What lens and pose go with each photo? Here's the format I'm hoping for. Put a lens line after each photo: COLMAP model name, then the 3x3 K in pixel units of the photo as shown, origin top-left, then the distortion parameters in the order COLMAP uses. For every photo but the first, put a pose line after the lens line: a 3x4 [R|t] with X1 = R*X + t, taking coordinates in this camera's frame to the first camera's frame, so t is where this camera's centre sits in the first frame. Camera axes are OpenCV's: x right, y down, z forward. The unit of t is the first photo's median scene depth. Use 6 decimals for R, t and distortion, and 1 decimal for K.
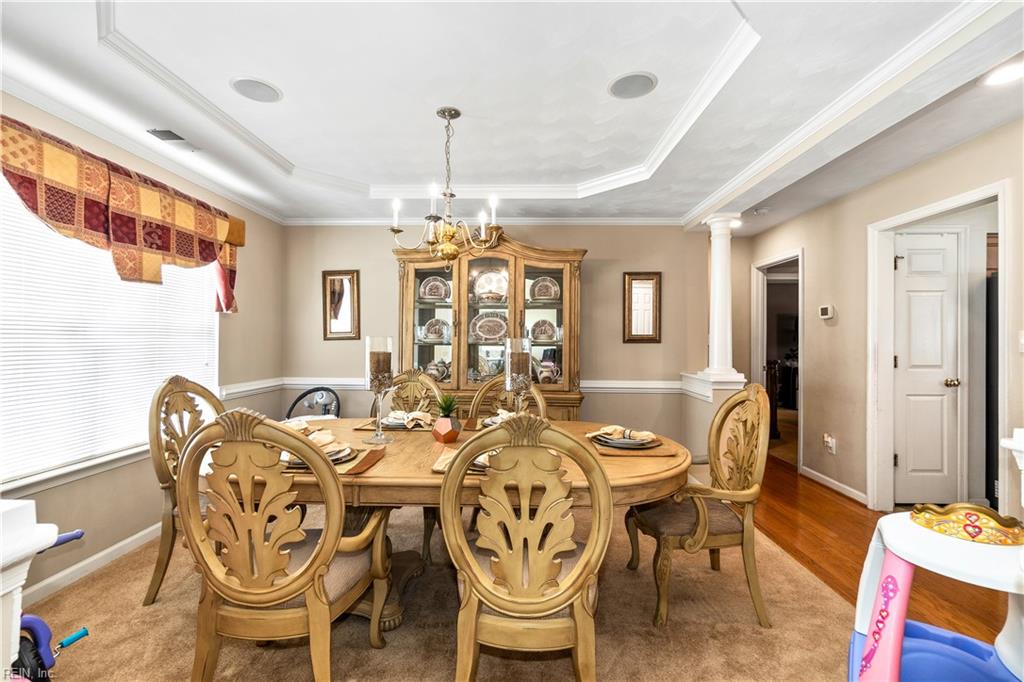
lens RADIAL K [[439.2, 0, 508.5], [0, 439.2, 336.5], [0, 0, 1]] dist [-0.001625, 0.000328]
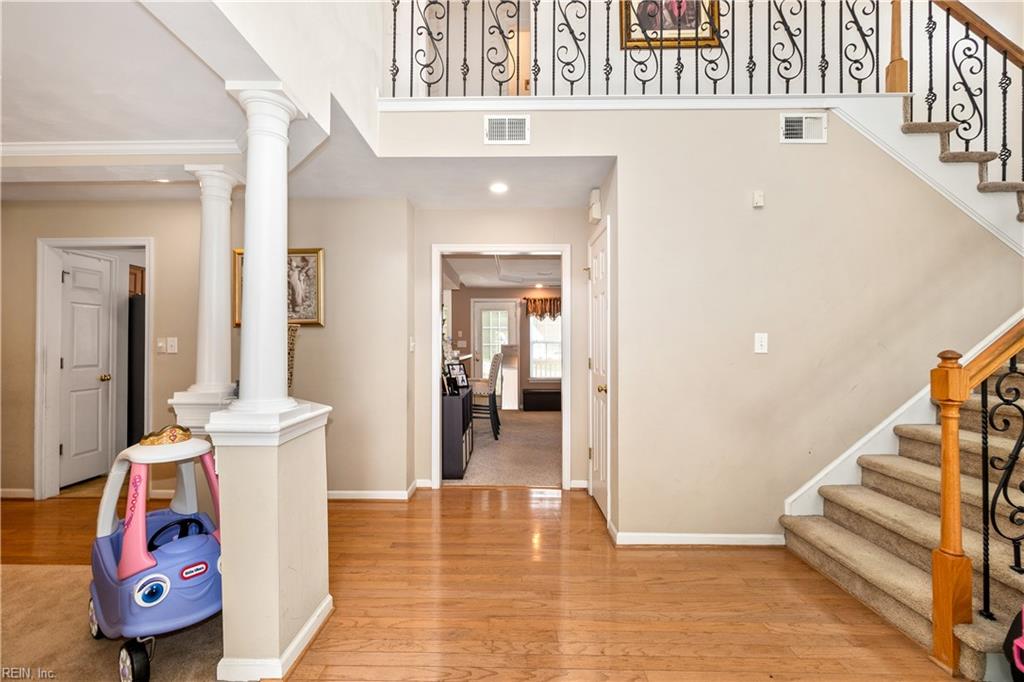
lens RADIAL K [[439.2, 0, 507.3], [0, 439.2, 339.5], [0, 0, 1]] dist [-0.001625, 0.000328]
pose [[-0.014032, 0.004640, 0.999891, -0.278766], [-0.004046, 0.999981, -0.004697, -0.003891], [-0.999893, -0.004111, -0.014013, -0.145749]]
